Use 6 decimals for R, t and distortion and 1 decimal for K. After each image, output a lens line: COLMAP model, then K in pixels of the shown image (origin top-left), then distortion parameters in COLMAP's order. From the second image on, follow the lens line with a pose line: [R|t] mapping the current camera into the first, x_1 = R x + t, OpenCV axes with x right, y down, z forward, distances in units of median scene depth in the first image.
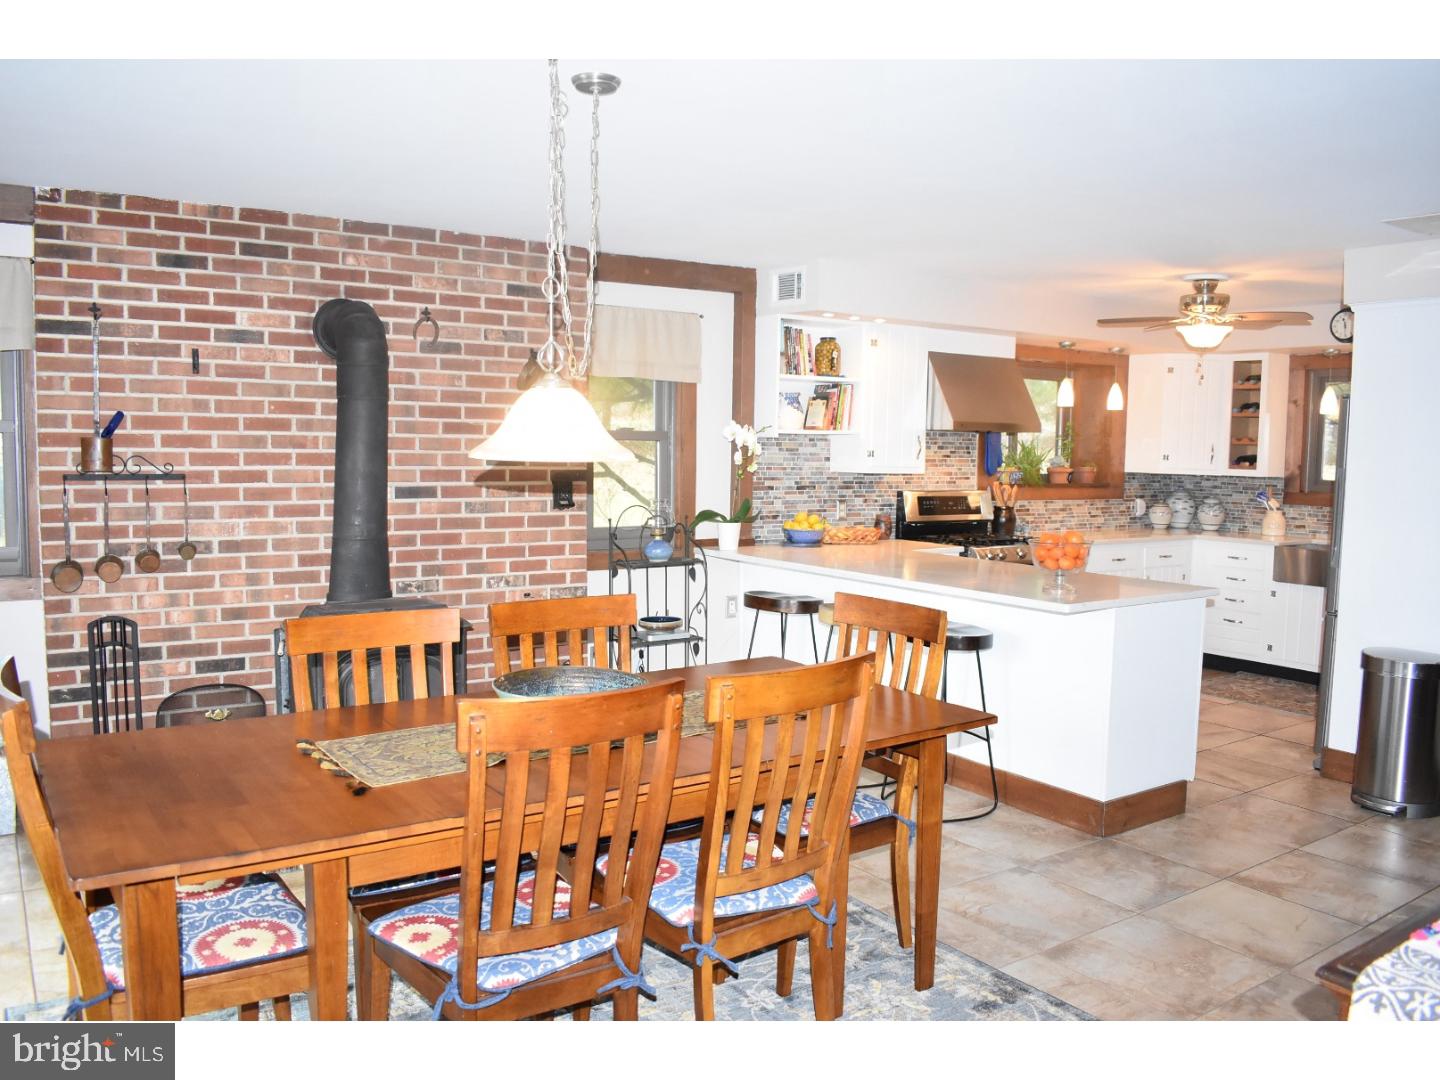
lens RADIAL K [[1155.1, 0, 724.5], [0, 1155.1, 542.7], [0, 0, 1]] dist [-0.055063, -0.020940]
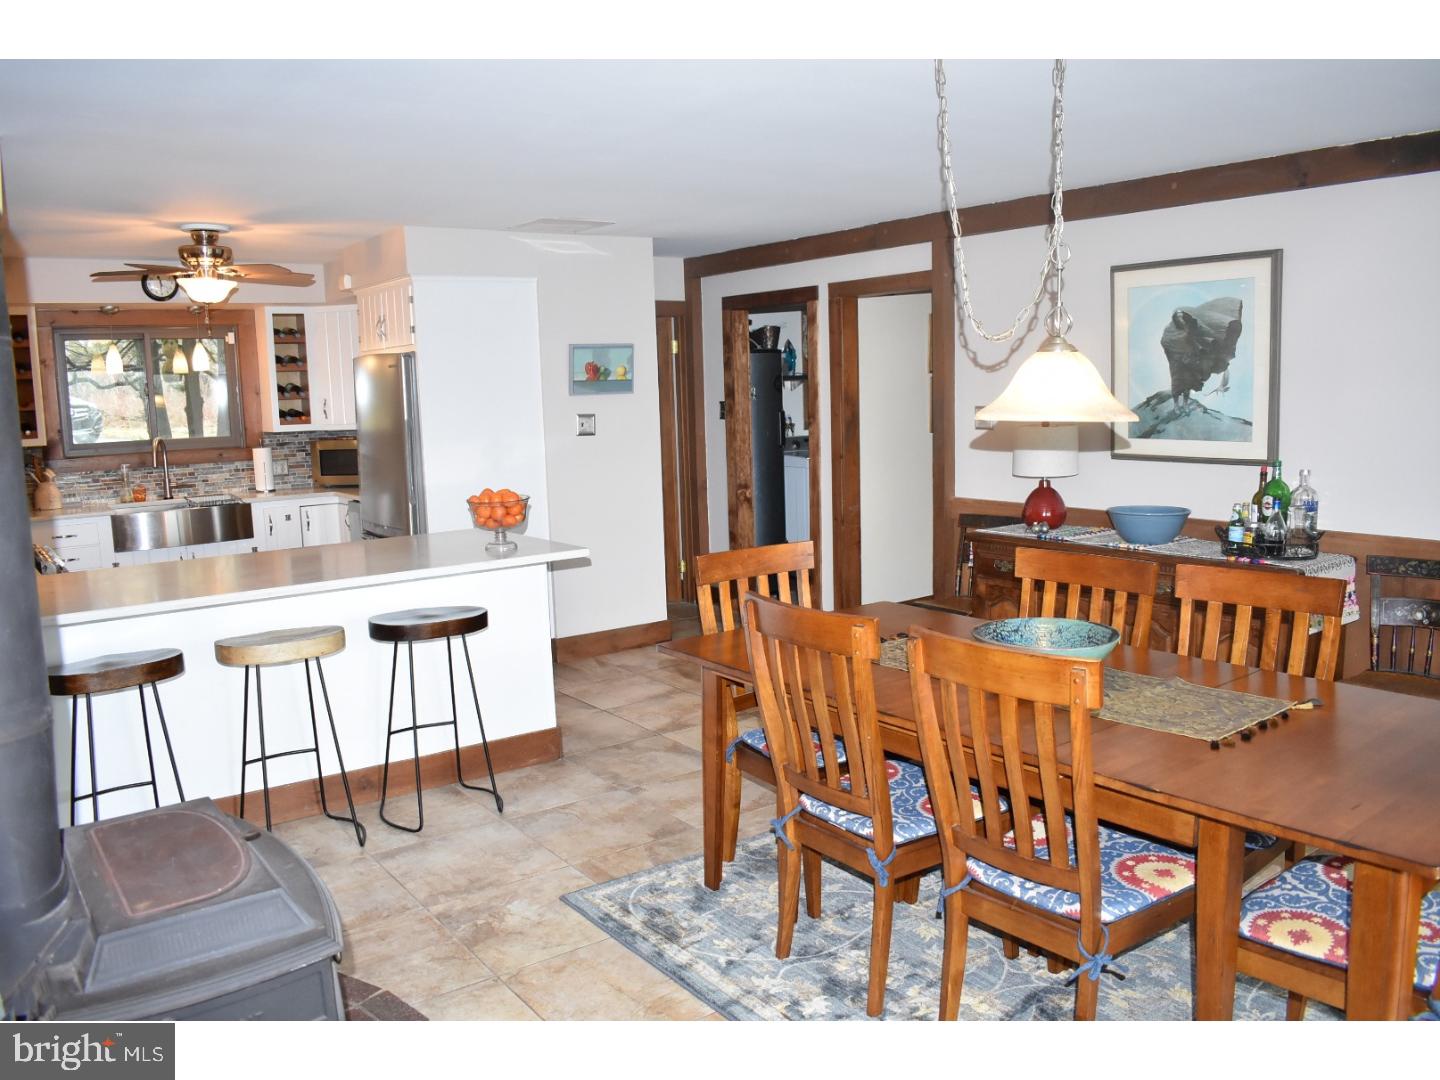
lens RADIAL K [[1155.1, 0, 723.5], [0, 1155.1, 536.3], [0, 0, 1]] dist [-0.055063, -0.020940]
pose [[-0.004951, -0.157264, 0.987544, -0.676035], [0.124509, 0.979775, 0.156651, -0.096845], [-0.992206, 0.123733, 0.014729, 0.743972]]
